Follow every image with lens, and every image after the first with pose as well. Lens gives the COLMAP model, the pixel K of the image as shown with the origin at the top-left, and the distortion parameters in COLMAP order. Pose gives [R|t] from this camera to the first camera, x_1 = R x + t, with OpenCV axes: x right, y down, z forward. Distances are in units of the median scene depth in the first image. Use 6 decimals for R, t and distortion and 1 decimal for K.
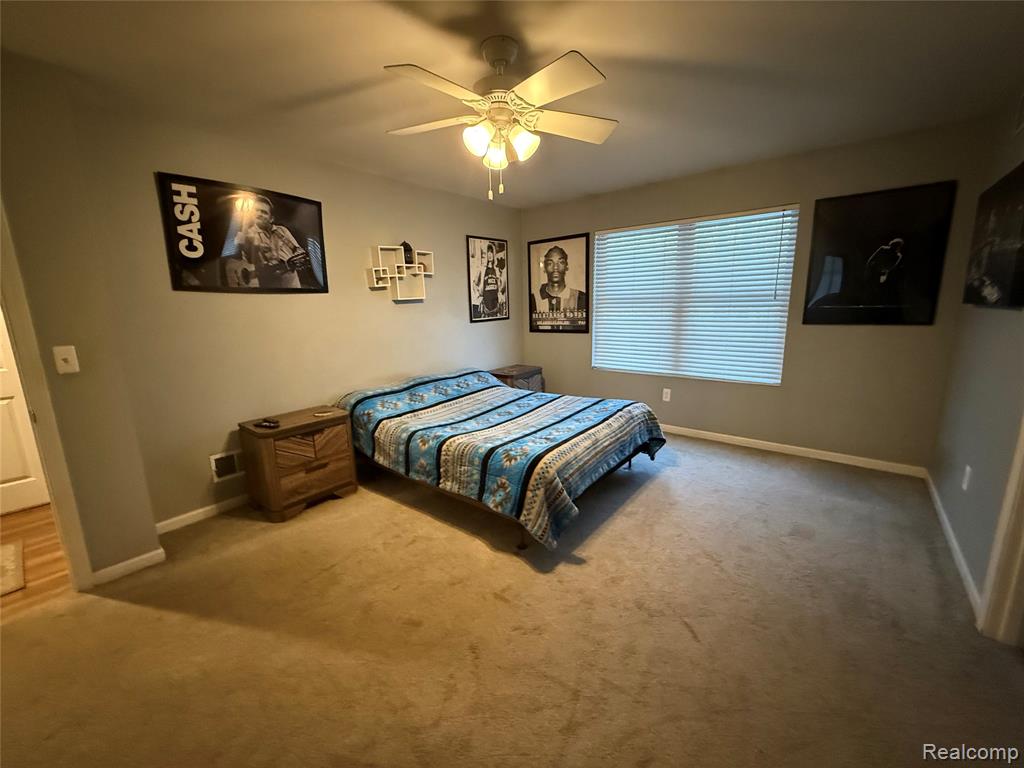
lens RADIAL K [[407.4, 0, 507.8], [0, 407.4, 382.0], [0, 0, 1]] dist [0.001375, -0.000226]
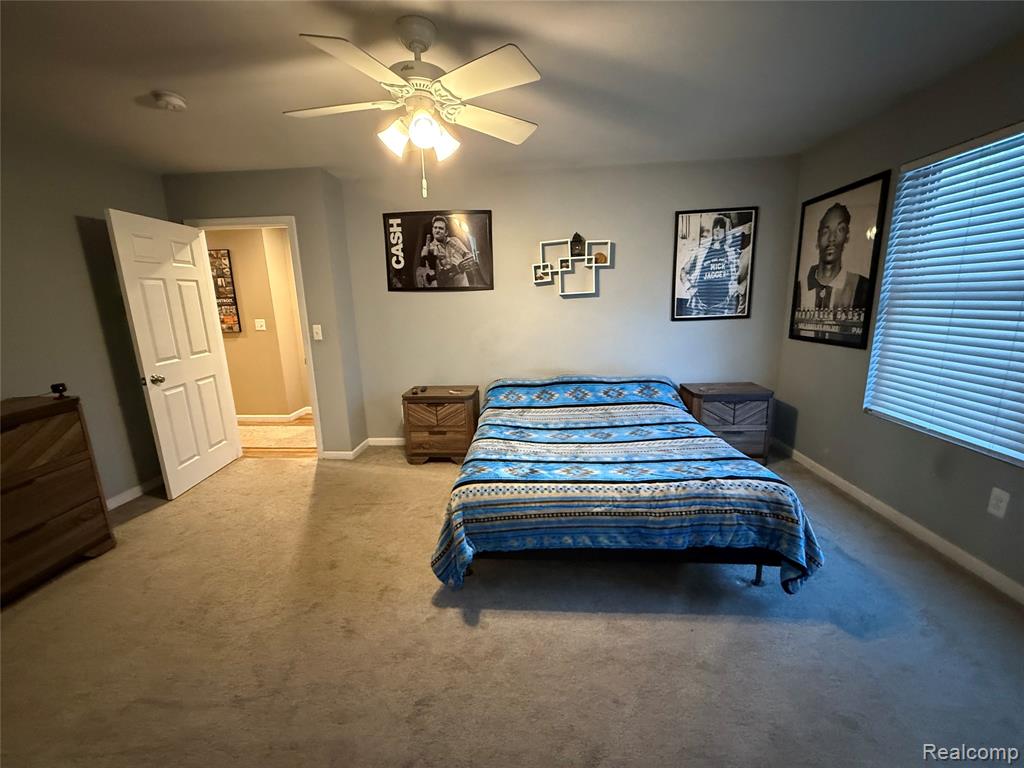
lens RADIAL K [[407.4, 0, 507.8], [0, 407.4, 382.0], [0, 0, 1]] dist [0.001375, -0.000226]
pose [[0.578440, 0.172013, -0.797383, 0.477883], [-0.143282, 0.983741, 0.108274, -0.082739], [0.803043, 0.051620, 0.593681, 0.325753]]
